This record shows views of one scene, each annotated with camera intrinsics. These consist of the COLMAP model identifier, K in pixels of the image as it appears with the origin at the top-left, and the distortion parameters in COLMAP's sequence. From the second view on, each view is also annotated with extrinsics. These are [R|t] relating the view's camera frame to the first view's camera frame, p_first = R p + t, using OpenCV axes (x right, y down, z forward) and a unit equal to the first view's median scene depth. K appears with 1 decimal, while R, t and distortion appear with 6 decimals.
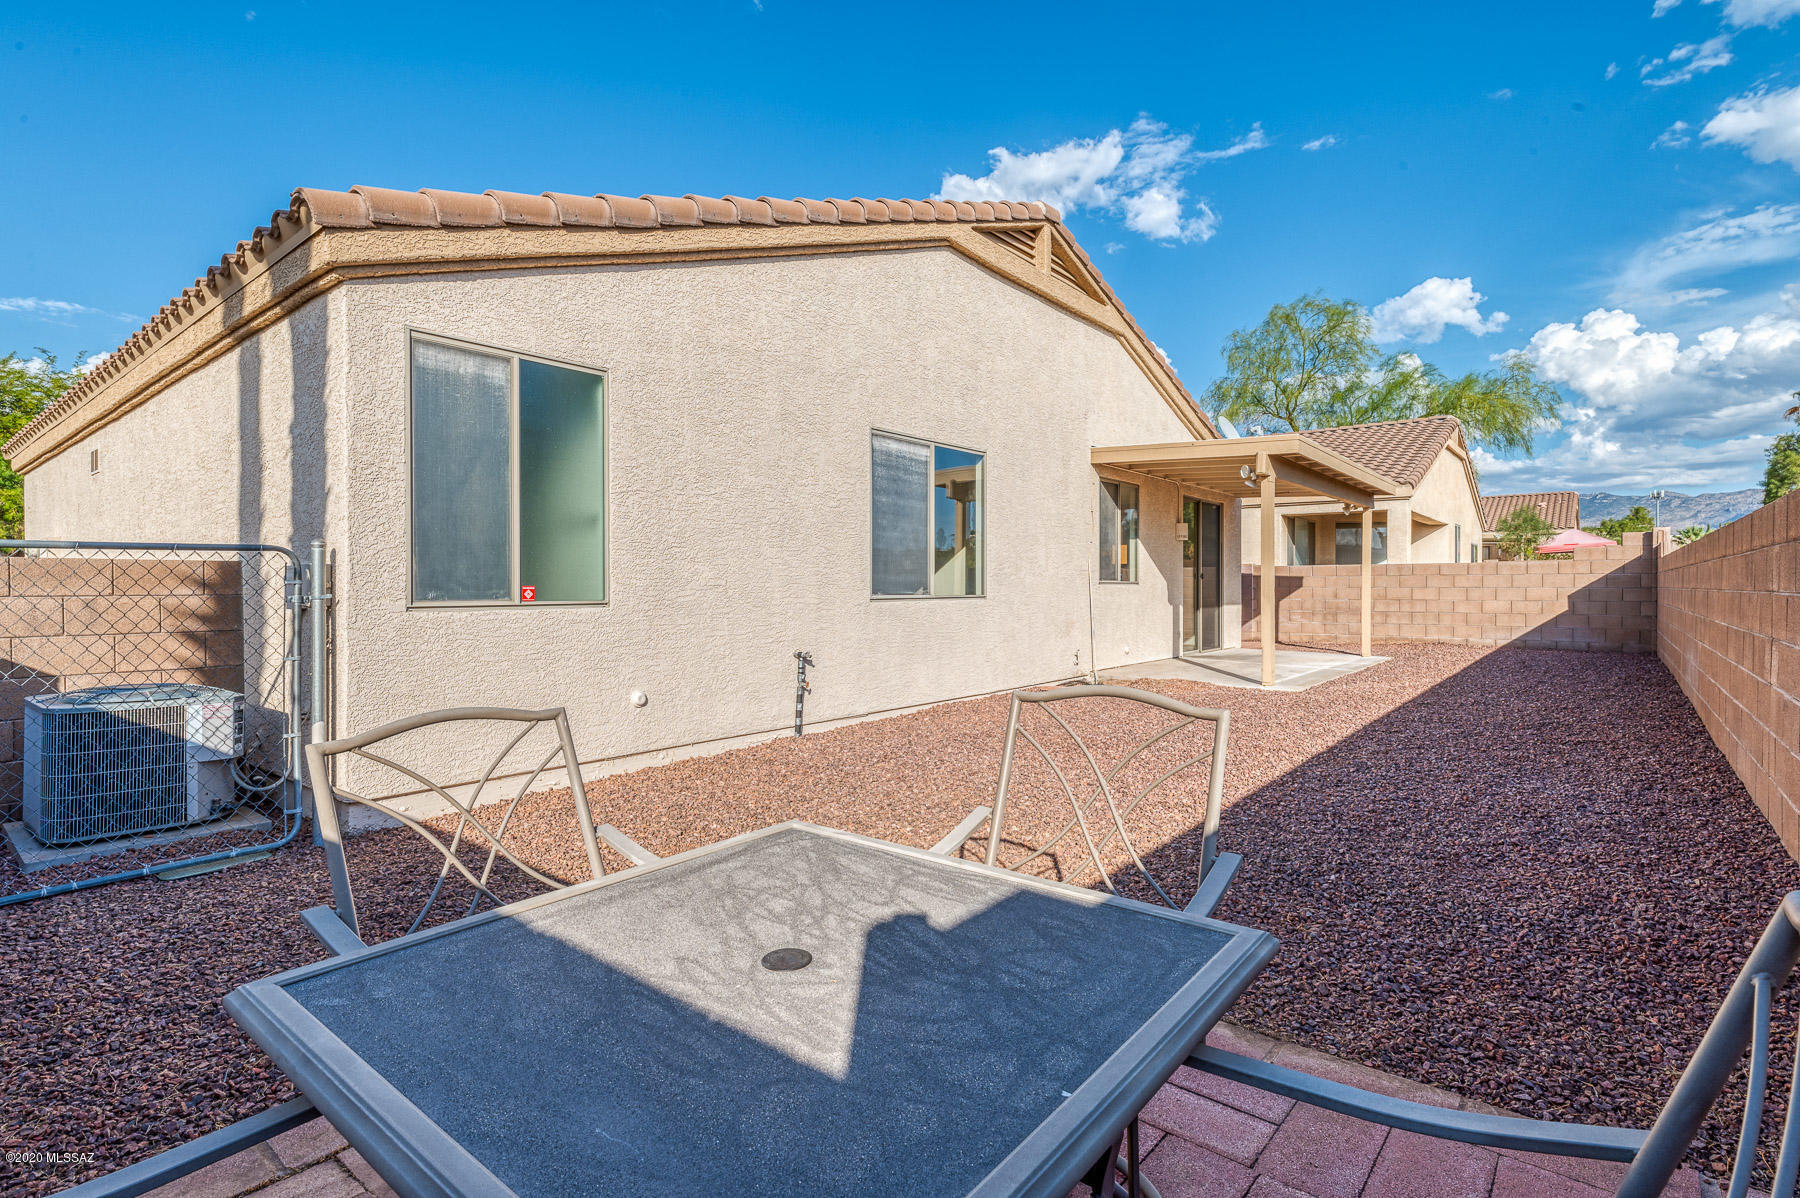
lens RADIAL K [[862.8, 0, 902.6], [0, 862.8, 592.2], [0, 0, 1]] dist [-0.001455, 0.000376]
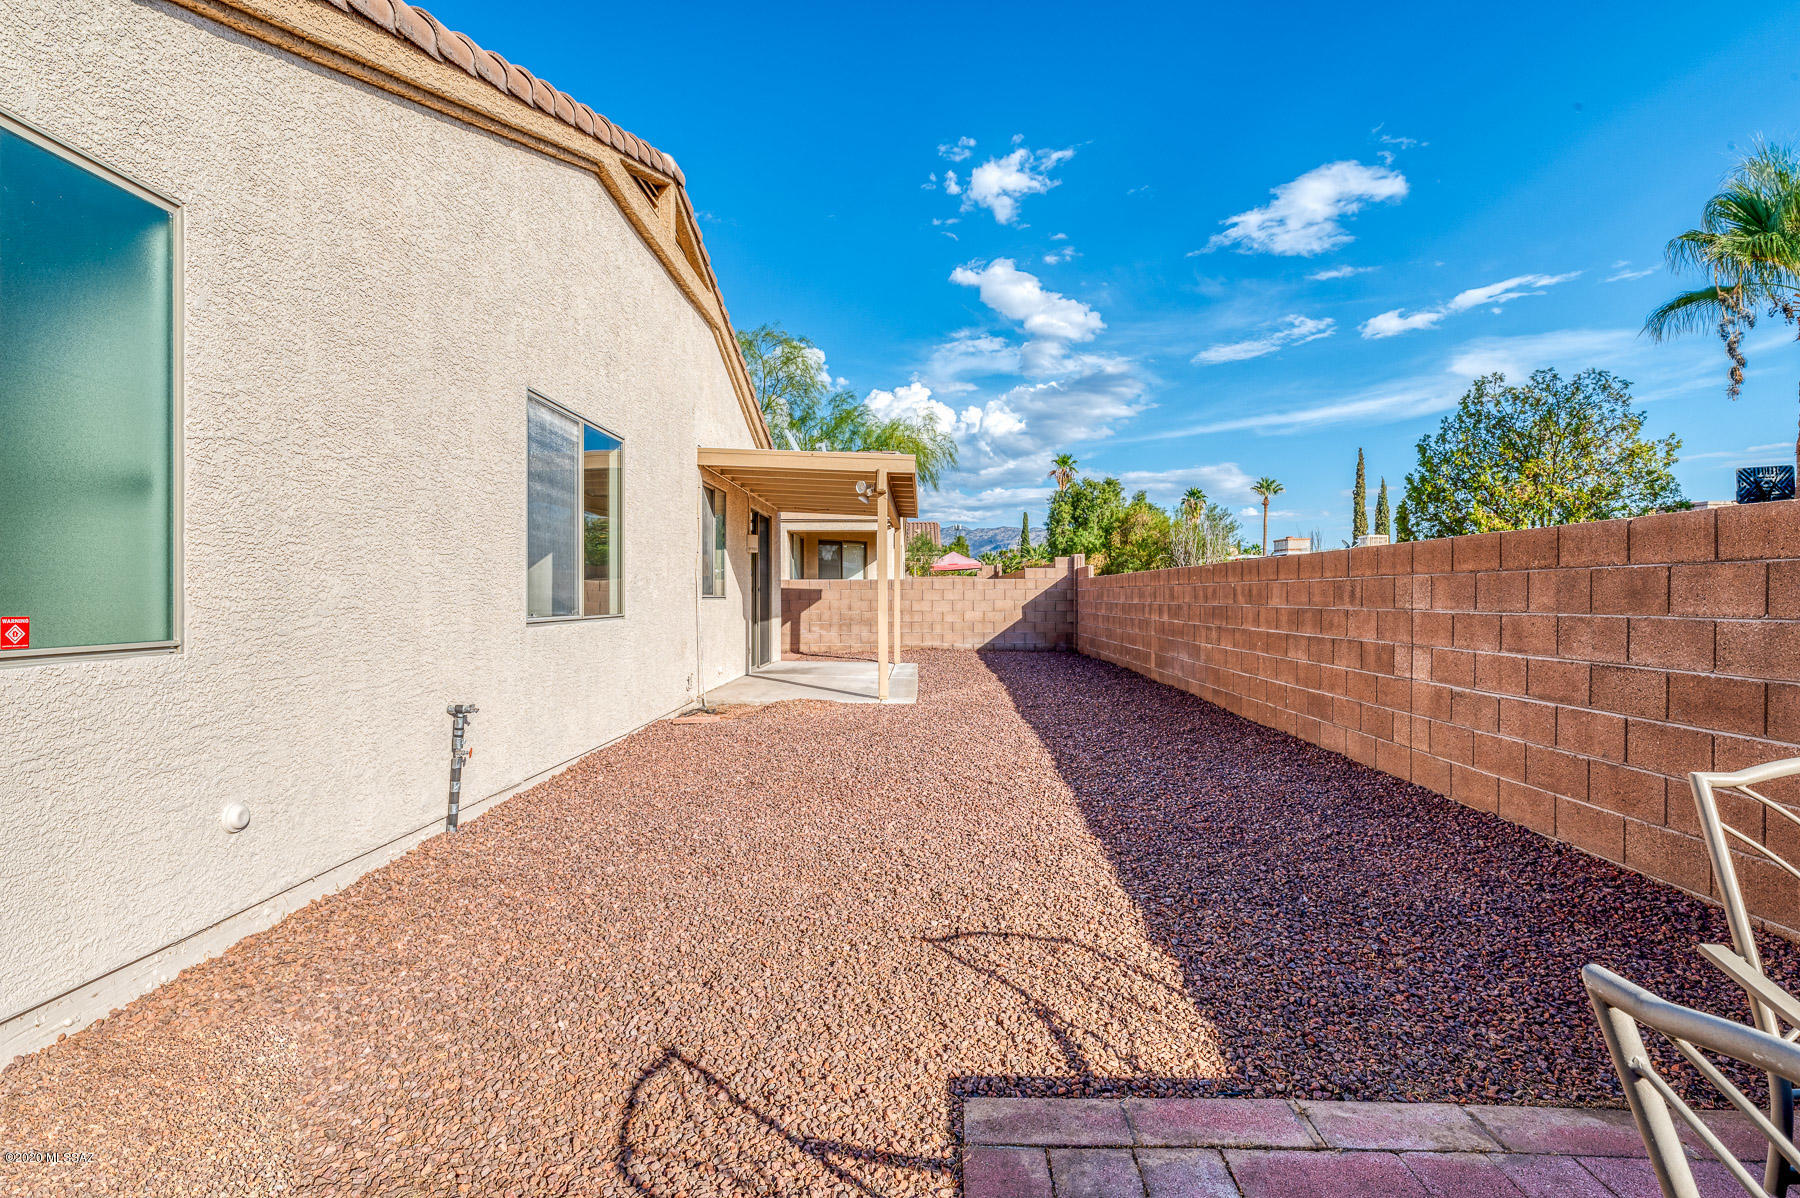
lens RADIAL K [[862.8, 0, 899.6], [0, 862.8, 592.9], [0, 0, 1]] dist [-0.001455, 0.000376]
pose [[0.789214, 0.002701, 0.614112, -0.198195], [0.003582, 0.999953, -0.009001, -0.008189], [-0.614108, 0.009303, 0.789167, 0.196085]]
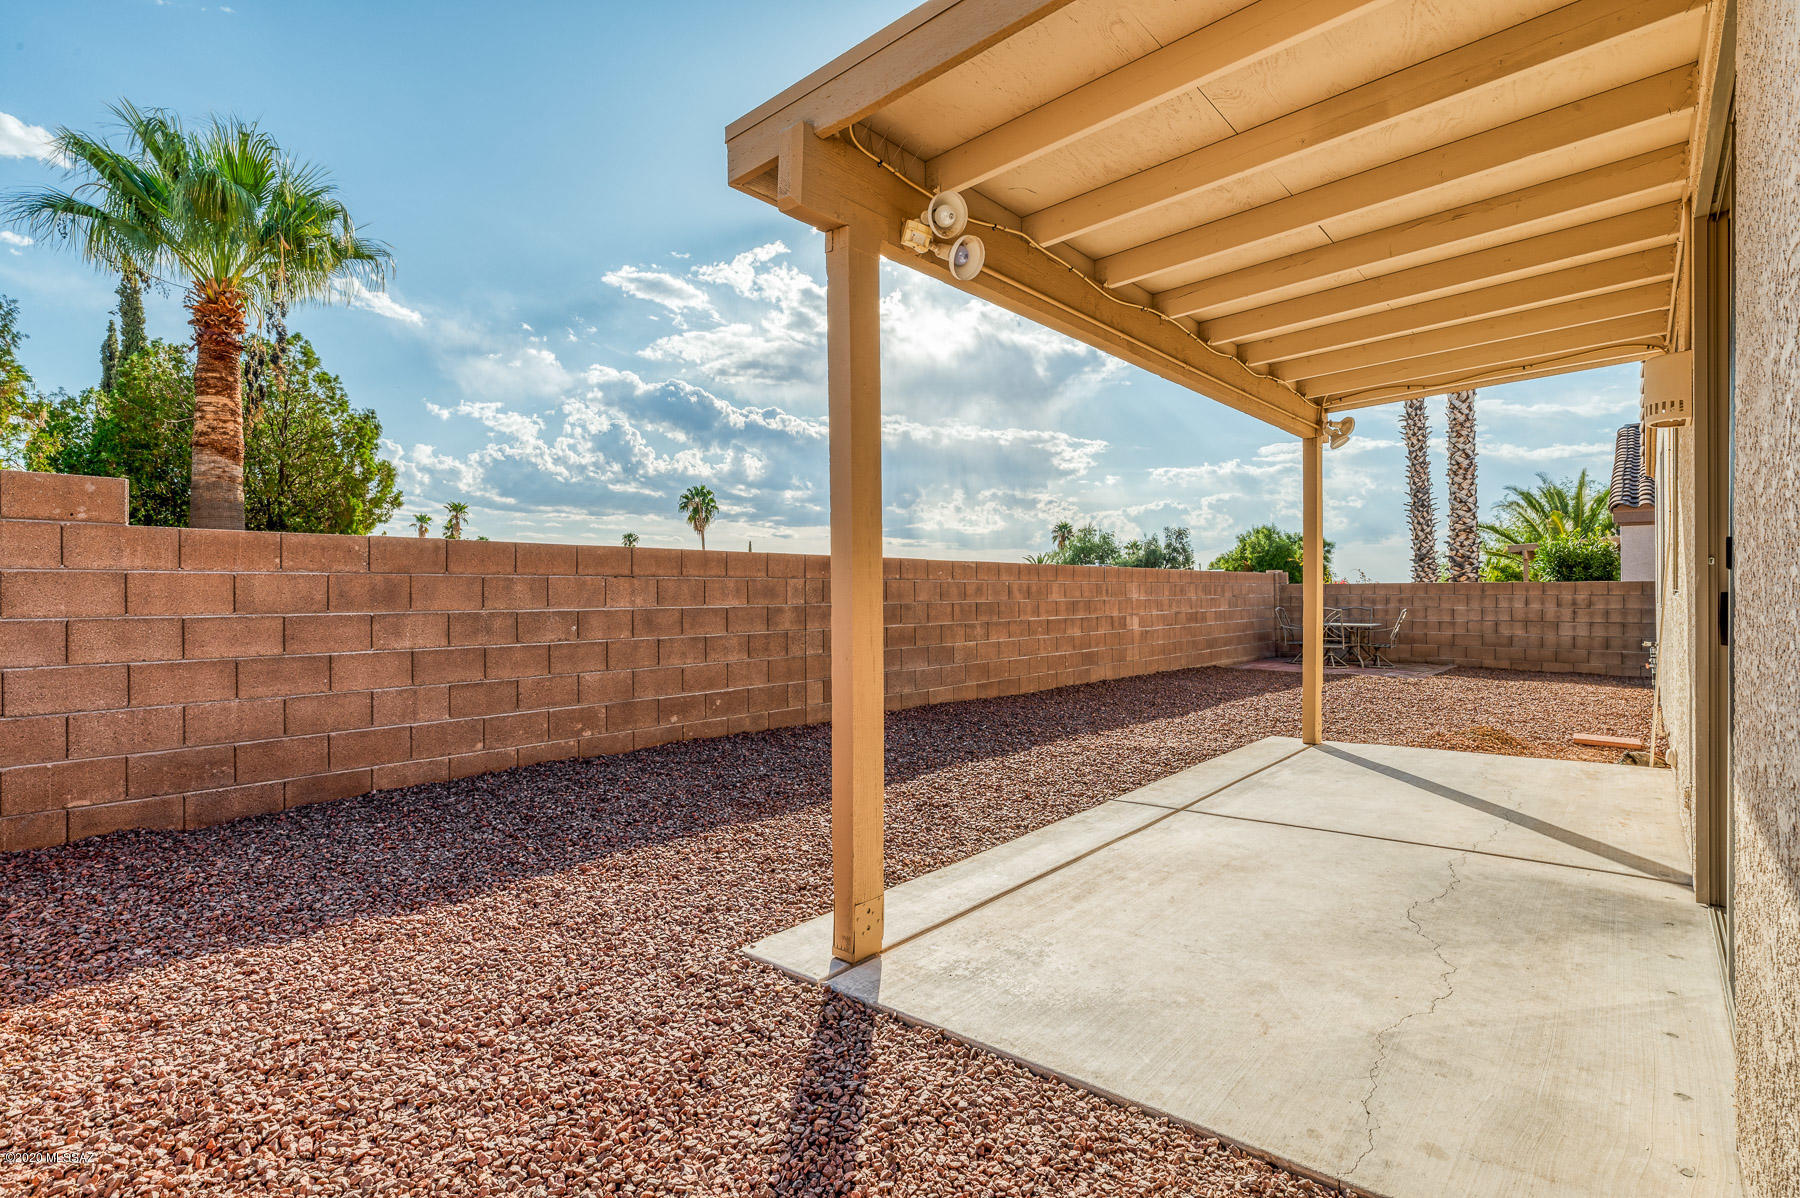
lens RADIAL K [[862.8, 0, 901.7], [0, 862.8, 594.9], [0, 0, 1]] dist [-0.001455, 0.000376]
pose [[-0.999647, 0.002820, 0.026437, 0.777715], [0.003183, 0.999901, 0.013690, -0.025070], [-0.026395, 0.013770, -0.999557, 1.804147]]
